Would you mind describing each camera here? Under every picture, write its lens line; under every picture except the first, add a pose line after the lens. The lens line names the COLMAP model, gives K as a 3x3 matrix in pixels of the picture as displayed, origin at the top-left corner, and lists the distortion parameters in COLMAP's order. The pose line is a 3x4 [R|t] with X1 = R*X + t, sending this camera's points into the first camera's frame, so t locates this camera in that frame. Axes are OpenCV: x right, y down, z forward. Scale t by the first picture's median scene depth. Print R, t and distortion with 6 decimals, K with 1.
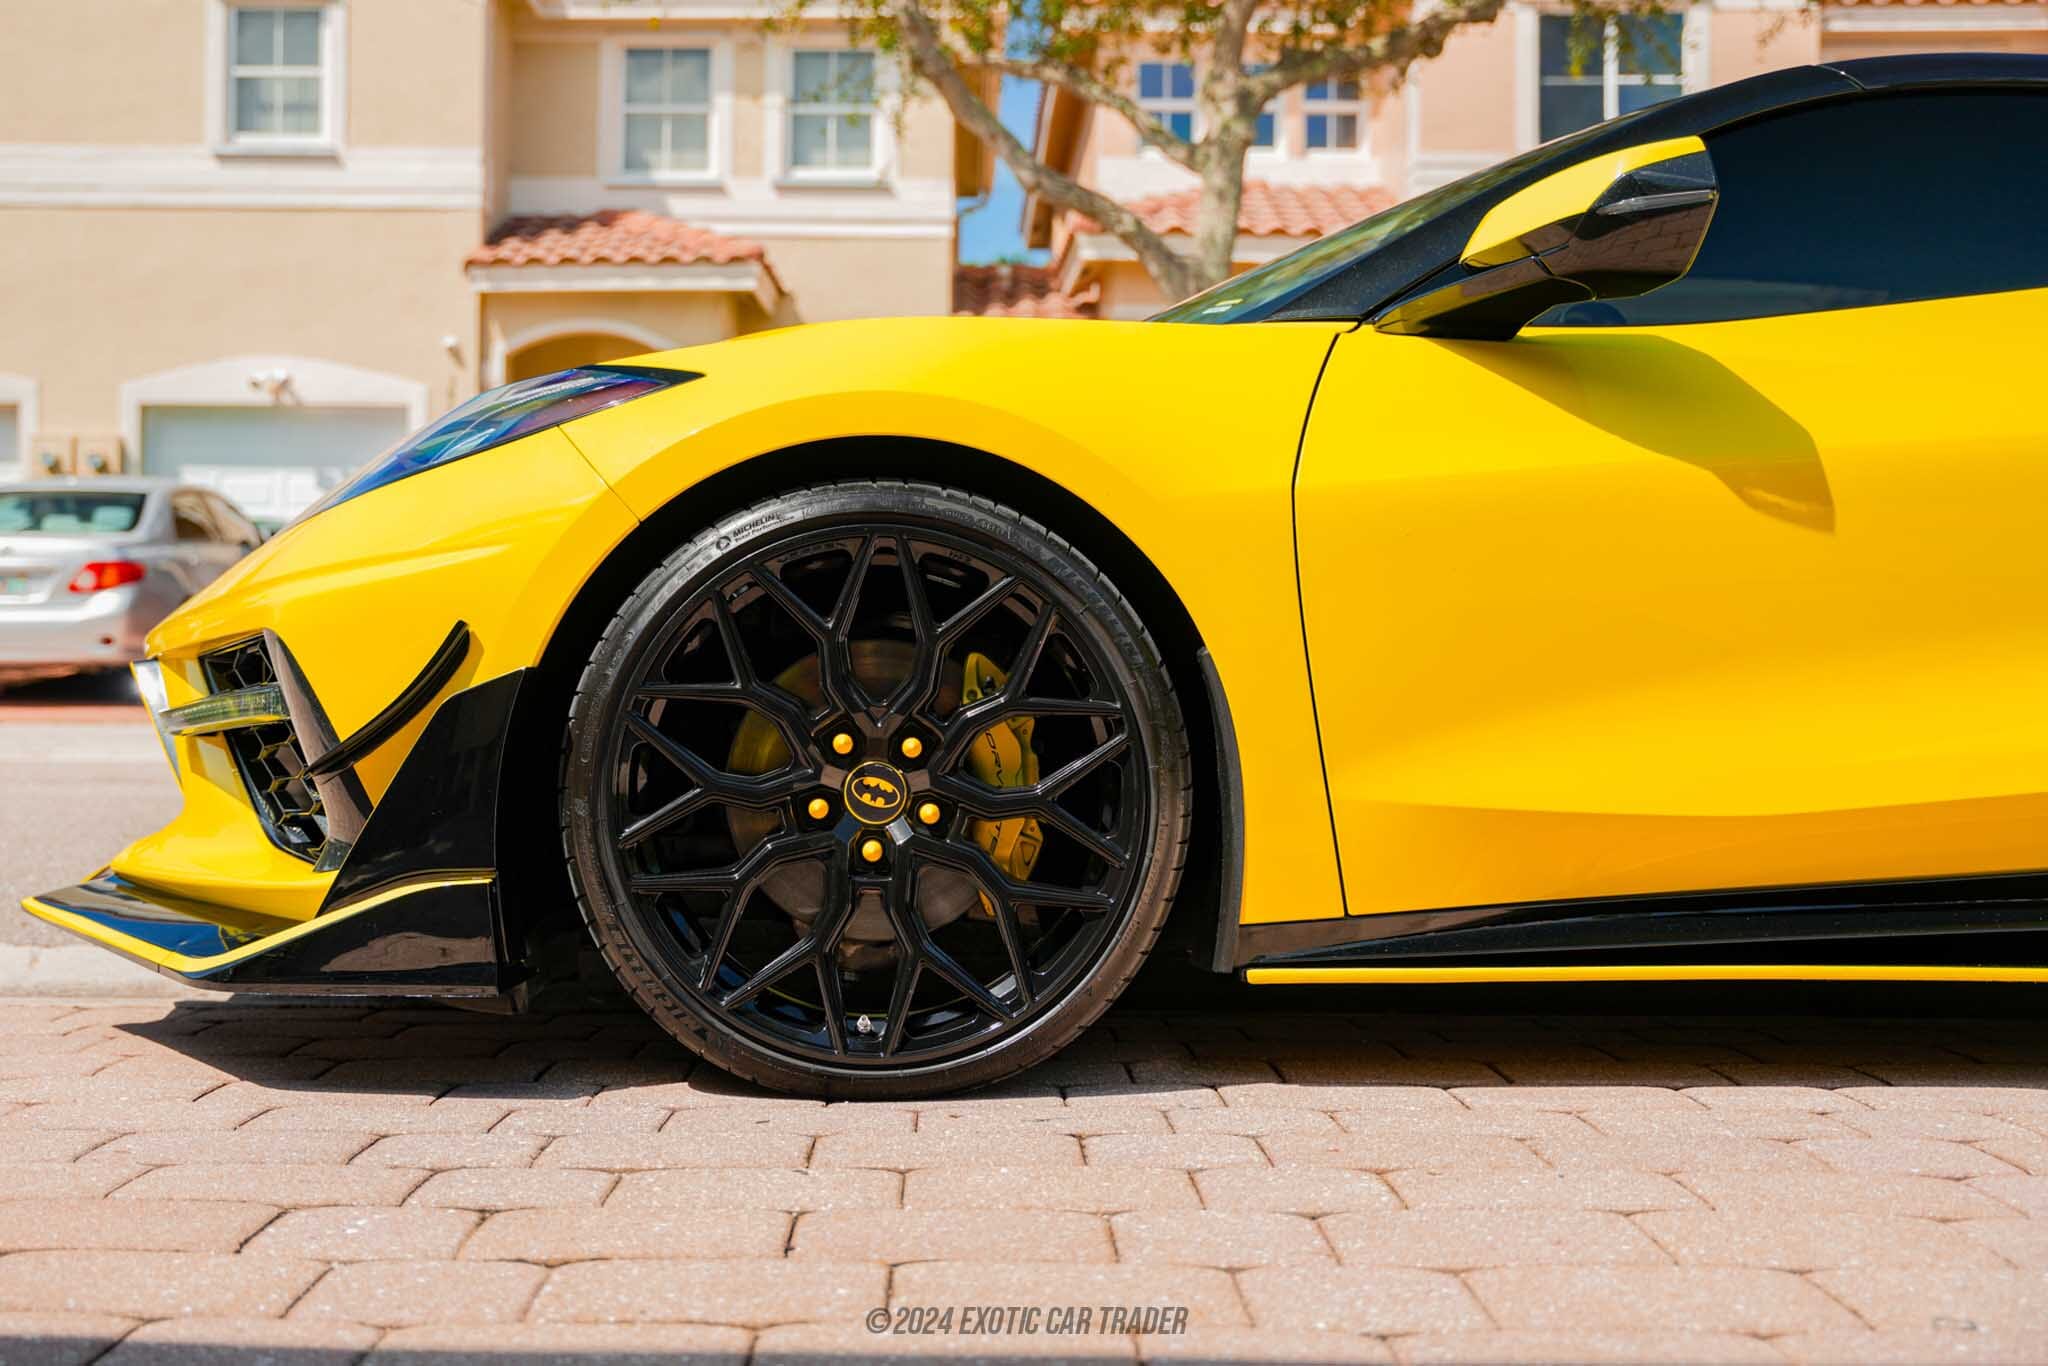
lens RADIAL K [[2284.8, 0, 950.5], [0, 2284.8, 684.3], [0, 0, 1]] dist [-0.005752, 0.011037]
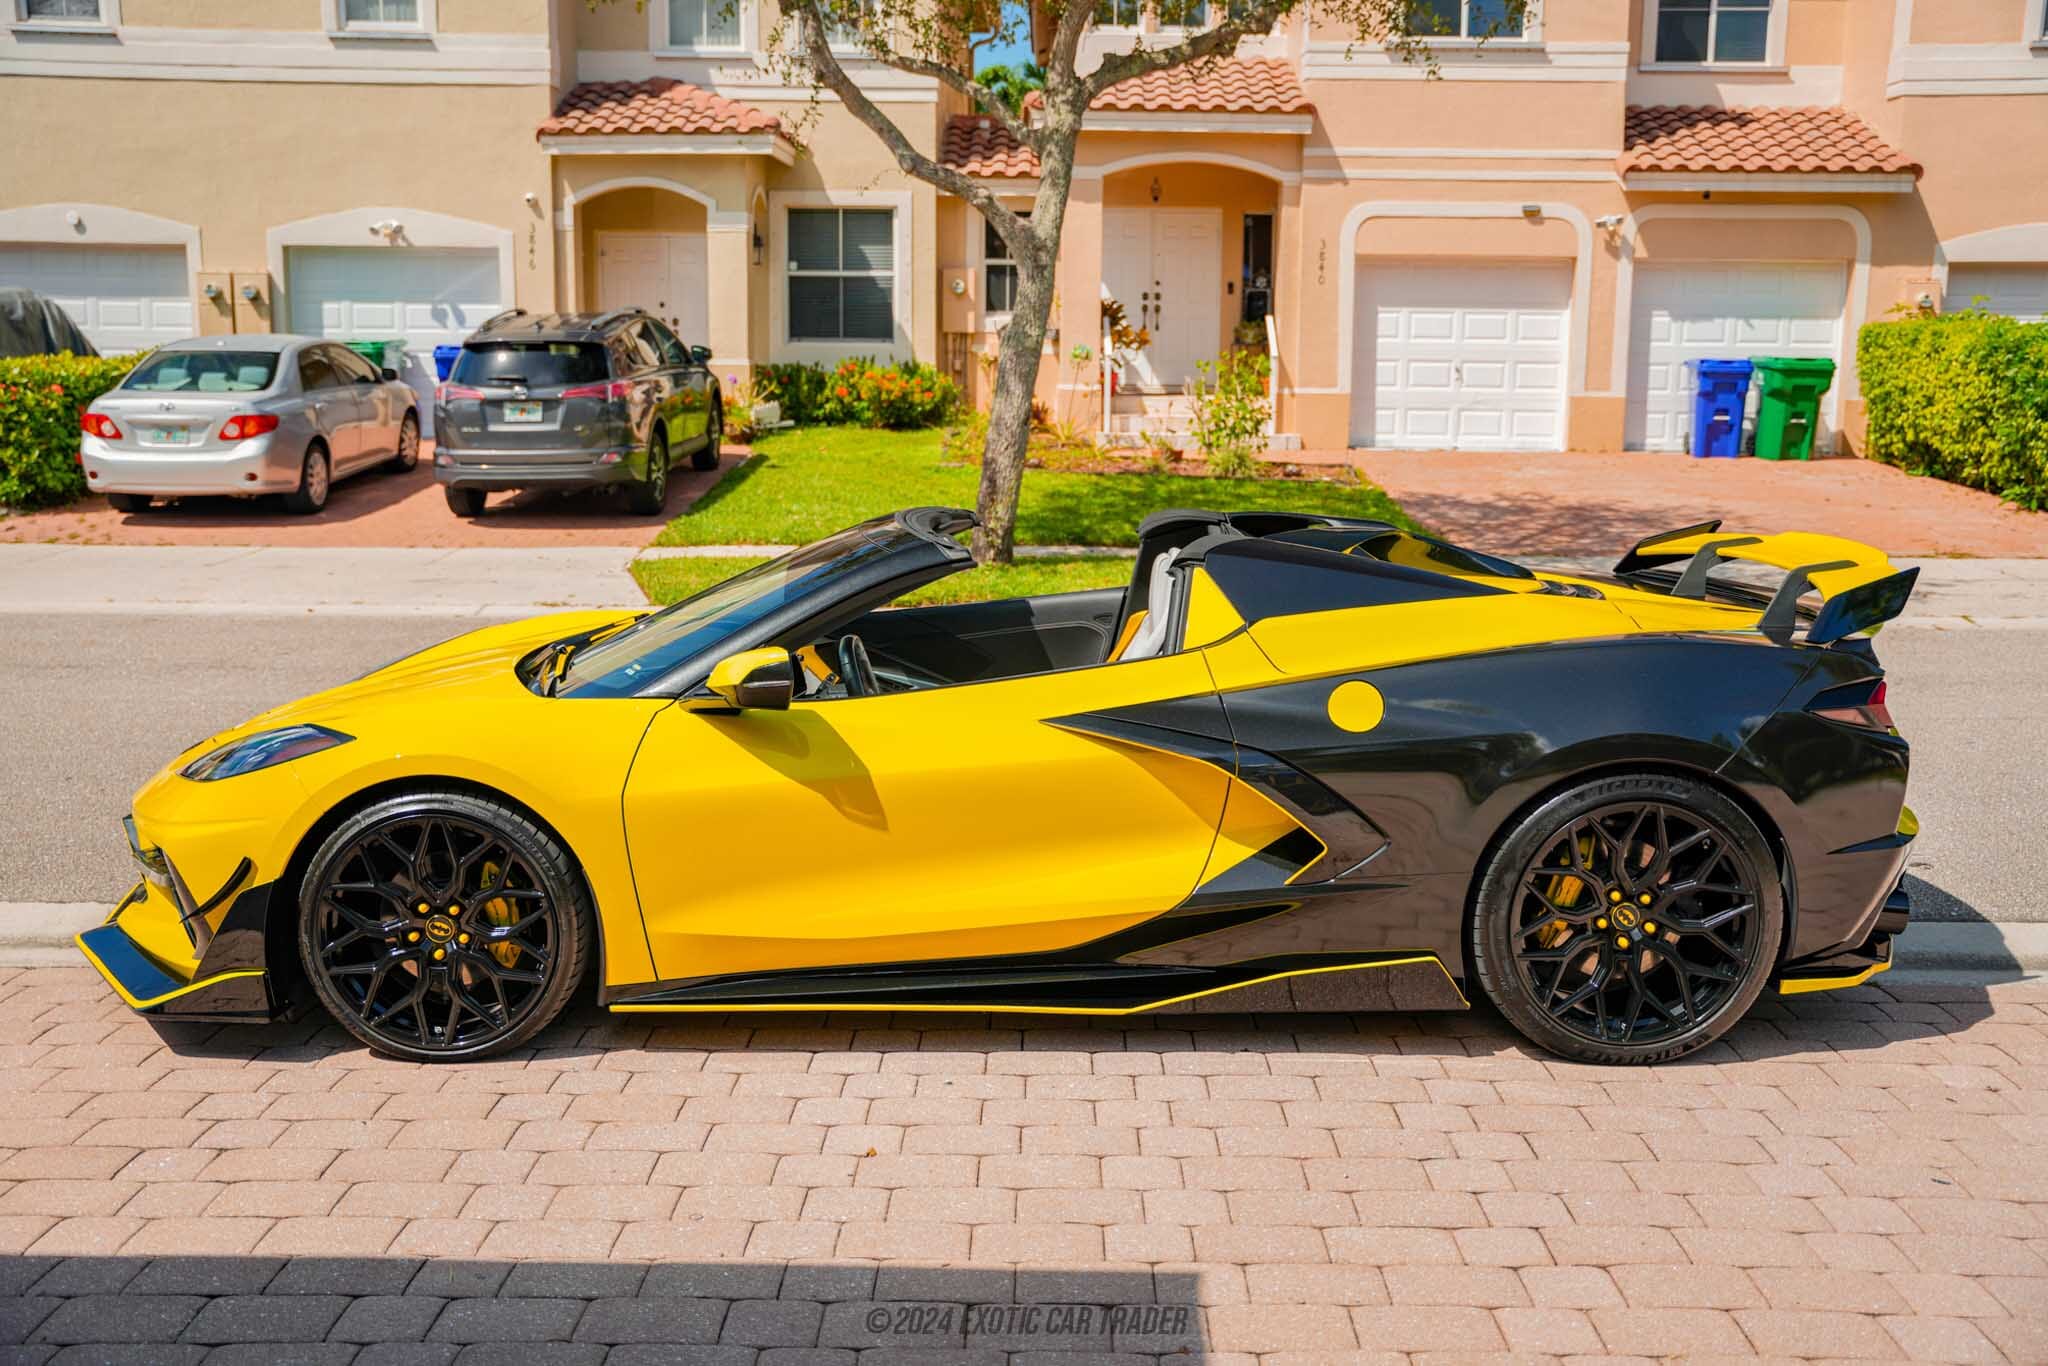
lens RADIAL K [[1931.2, 0, 1024.0], [0, 1931.2, 683.0], [0, 0, 1]] dist [-0.019084, 0.107066]
pose [[0.999998, -0.000947, -0.001991, 0.078719], [0.001236, 0.988559, 0.150831, -0.068816], [0.001826, -0.150833, 0.988558, -0.119427]]
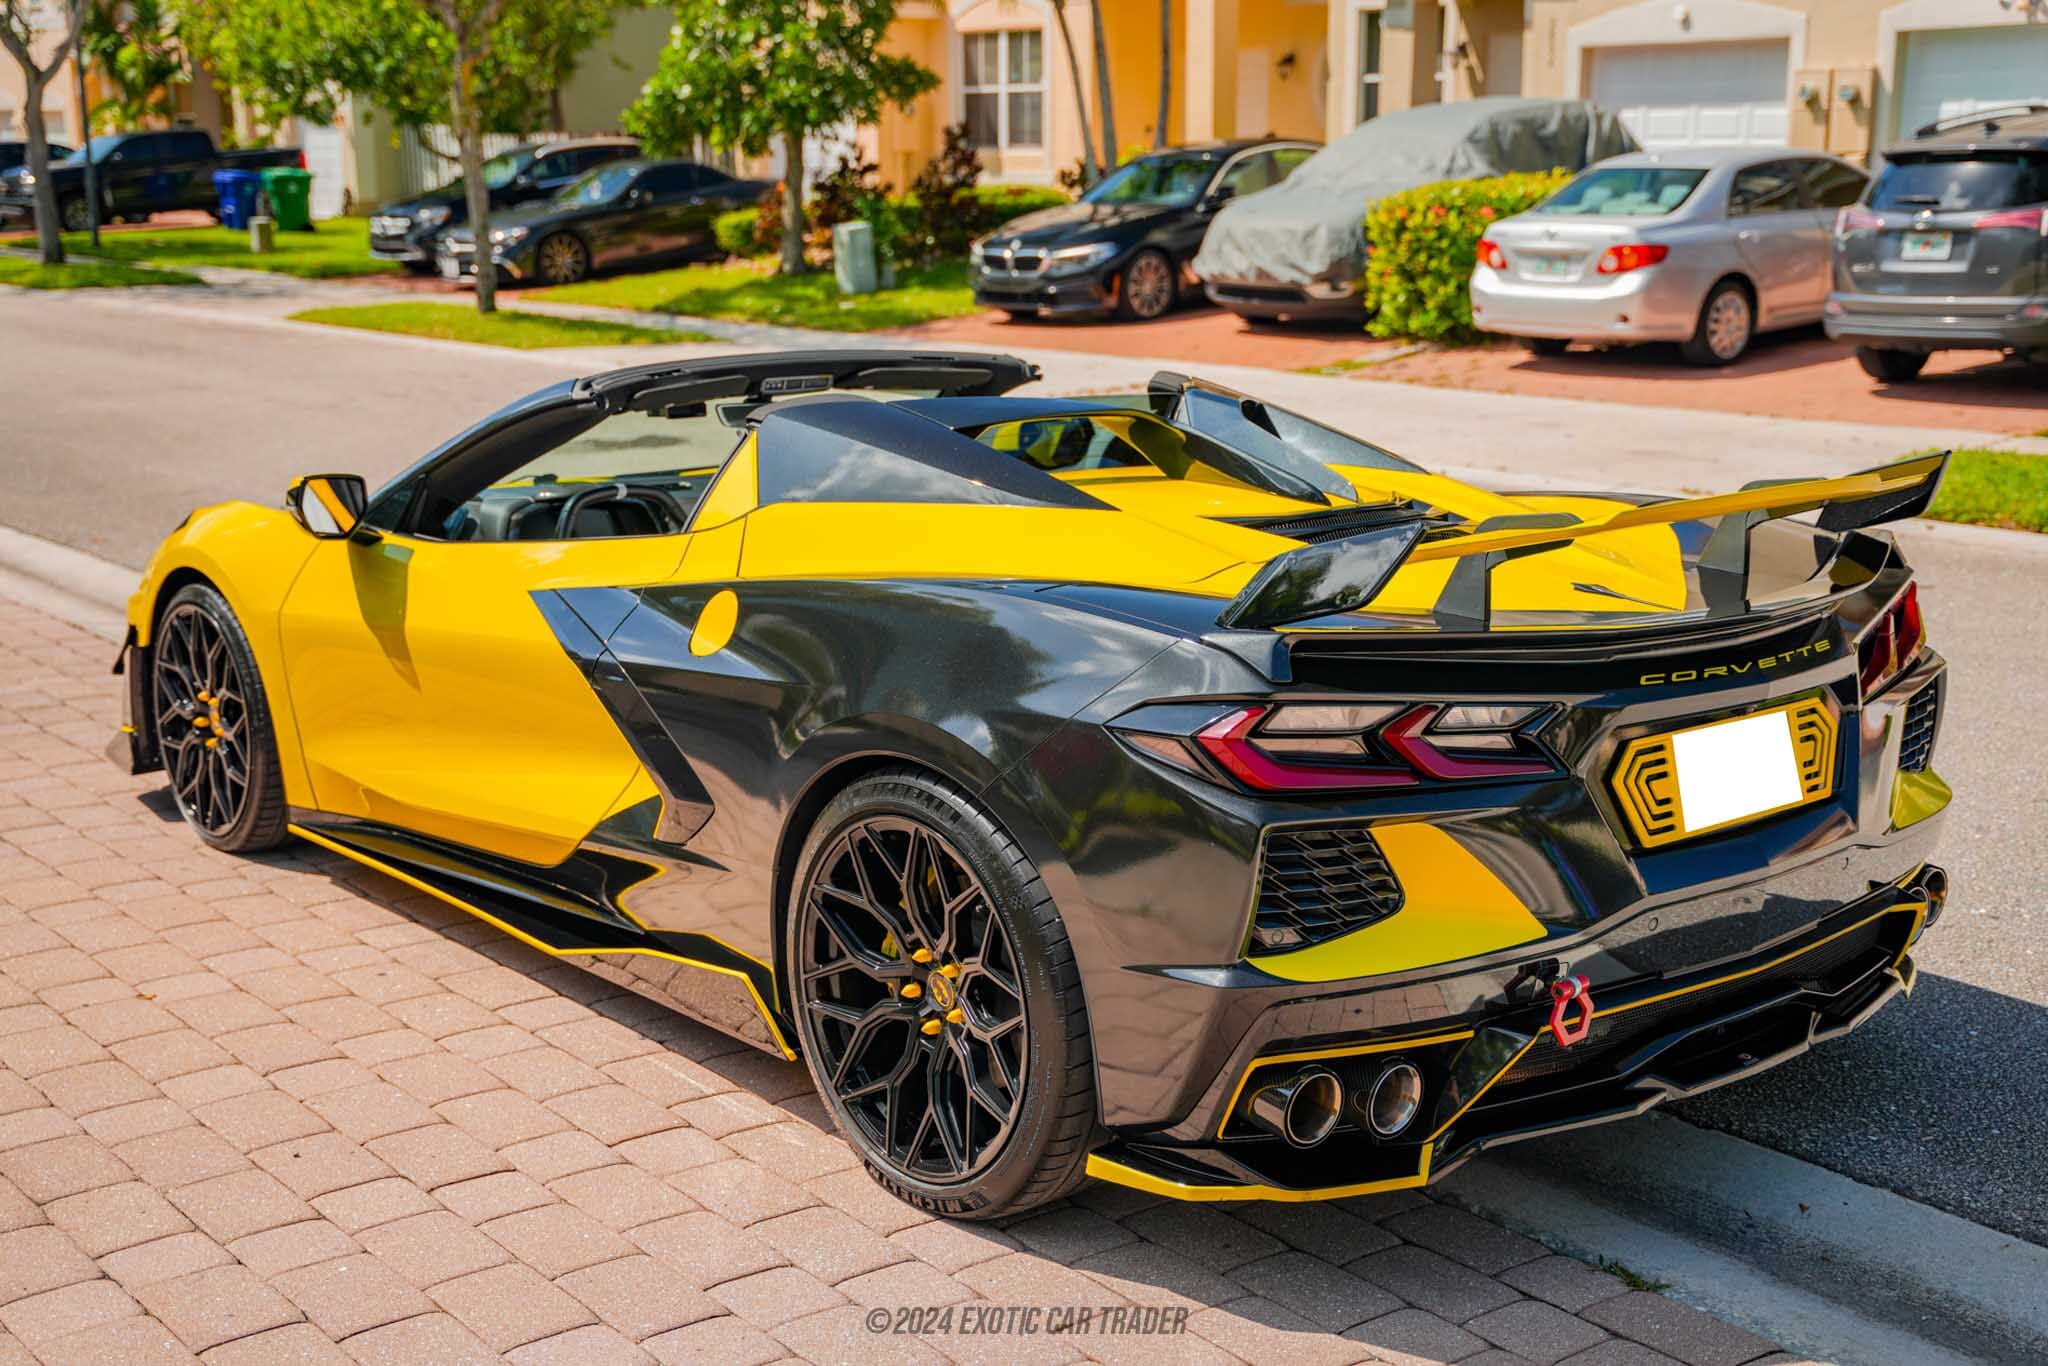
lens RADIAL K [[2408.8, 0, 1024.0], [0, 2408.8, 683.0], [0, 0, 1]] dist [-0.011556, 0.281931]
pose [[0.651503, 0.155171, -0.742607, 0.337728], [-0.012341, 0.980897, 0.194136, -0.069126], [0.758545, -0.117316, 0.640973, 0.007728]]
